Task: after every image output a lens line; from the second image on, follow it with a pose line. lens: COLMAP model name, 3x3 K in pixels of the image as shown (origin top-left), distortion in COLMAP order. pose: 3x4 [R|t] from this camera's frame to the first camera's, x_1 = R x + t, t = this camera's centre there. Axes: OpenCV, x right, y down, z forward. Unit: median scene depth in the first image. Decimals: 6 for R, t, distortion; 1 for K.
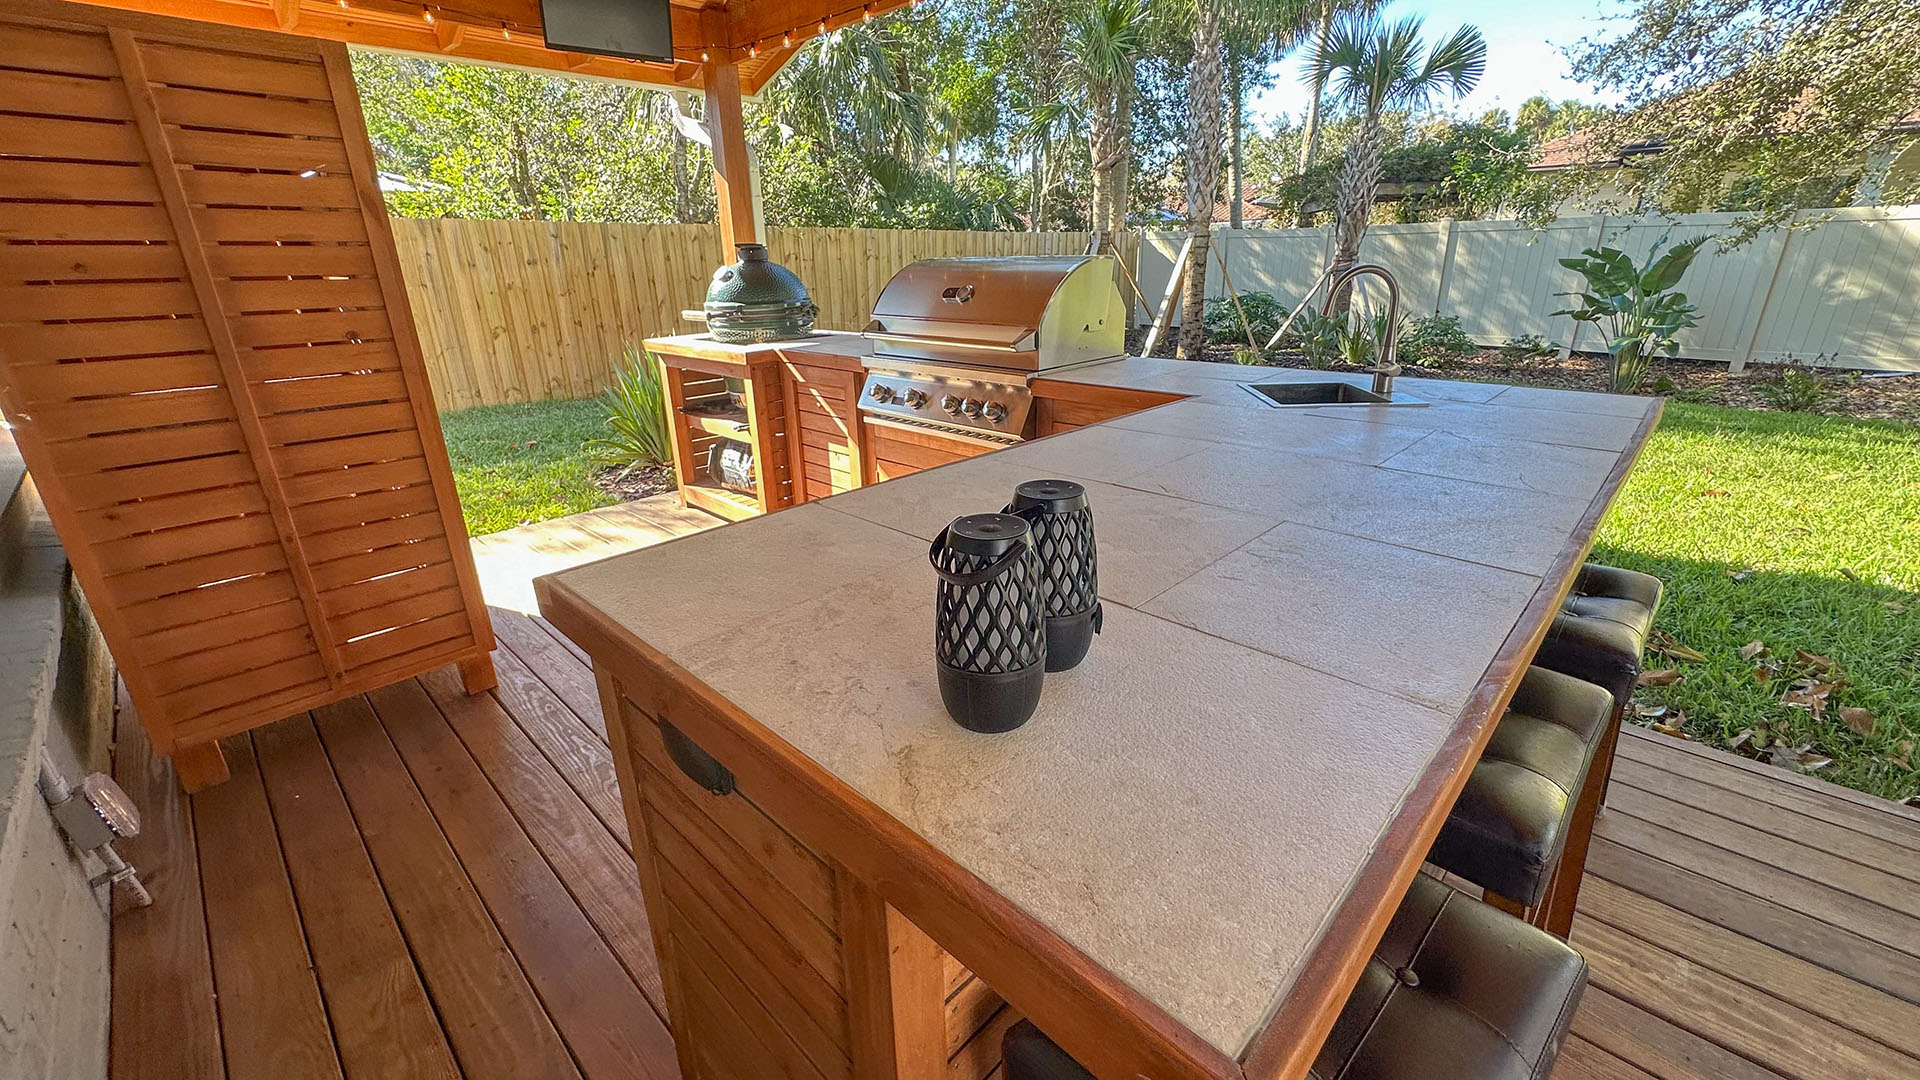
lens RADIAL K [[764.7, 0, 955.2], [0, 764.7, 540.9], [0, 0, 1]] dist [-0.003619, 0.000075]
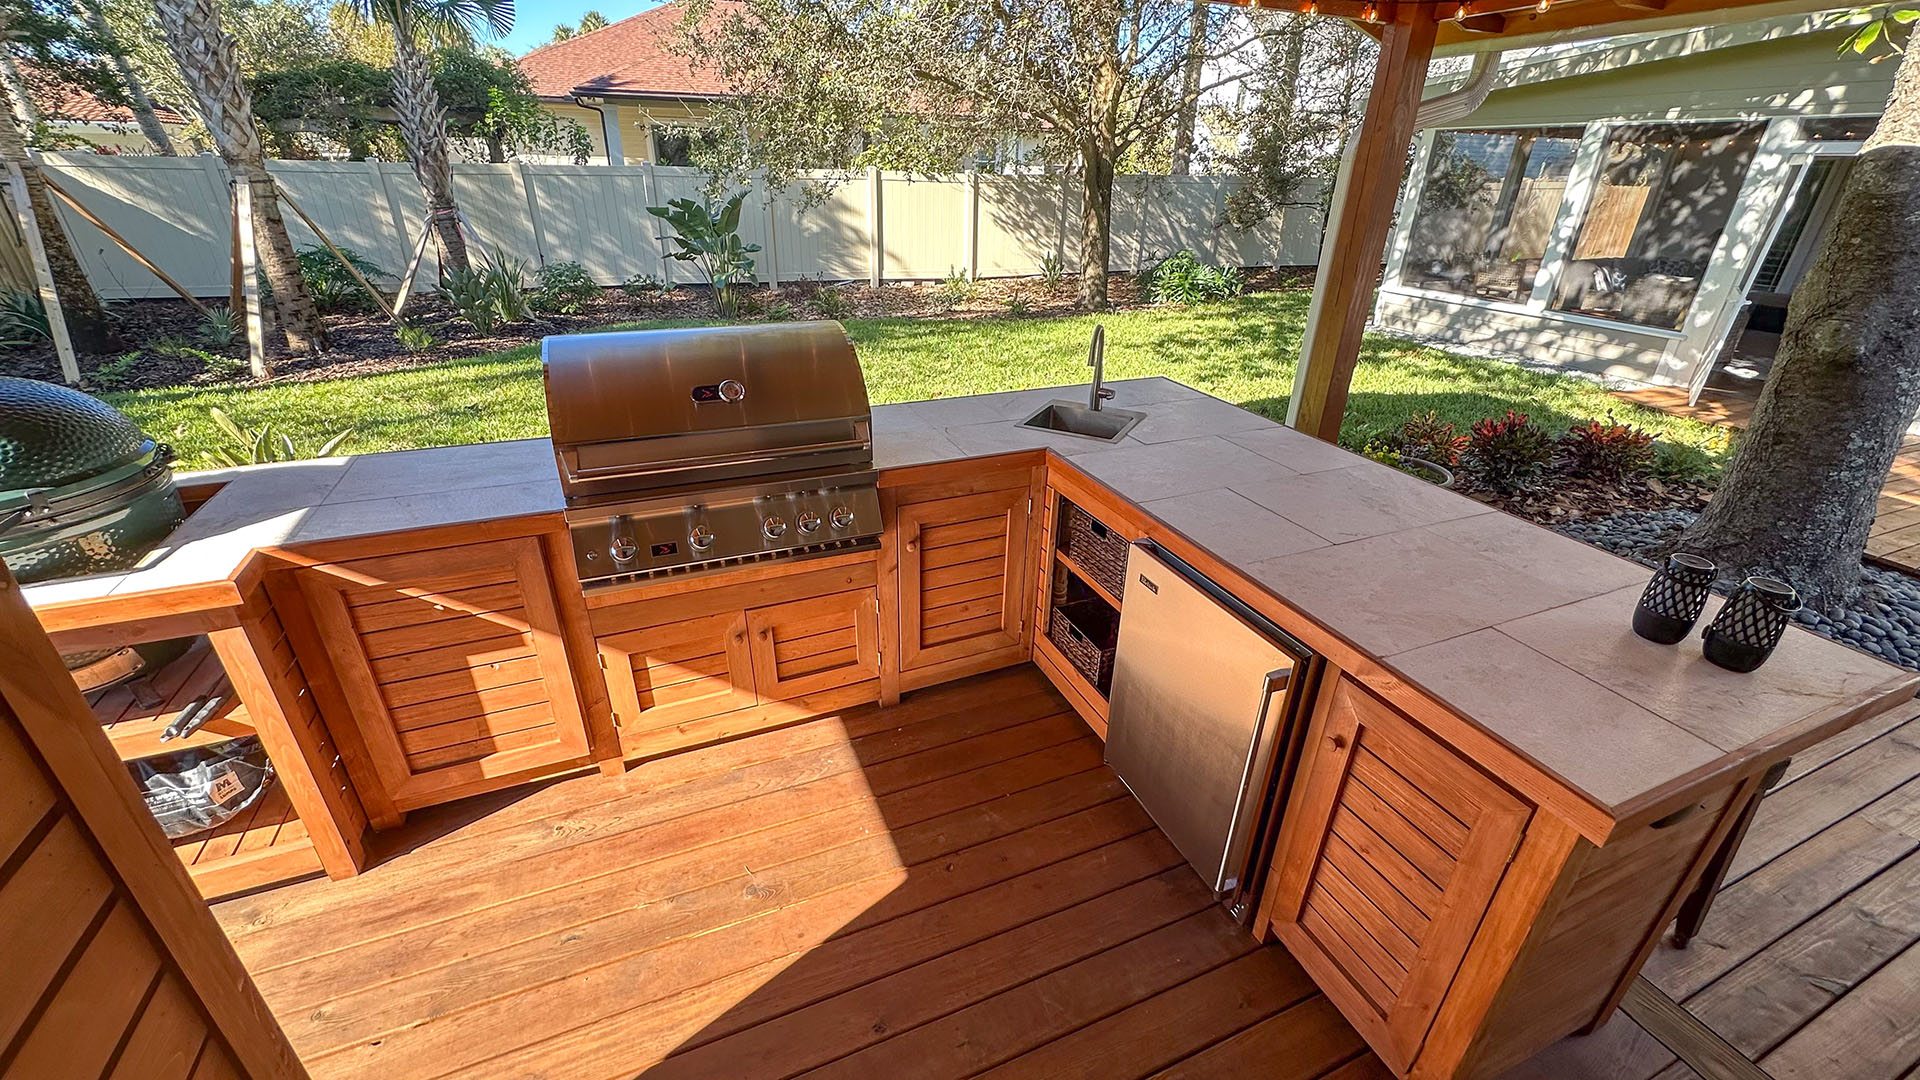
lens RADIAL K [[764.7, 0, 963.4], [0, 764.7, 542.4], [0, 0, 1]] dist [-0.003619, 0.000075]
pose [[0.385001, -0.384996, 0.838780, -0.209016], [0.296462, 0.912261, 0.282647, -0.113537], [-0.874005, 0.139848, 0.465358, 0.151508]]
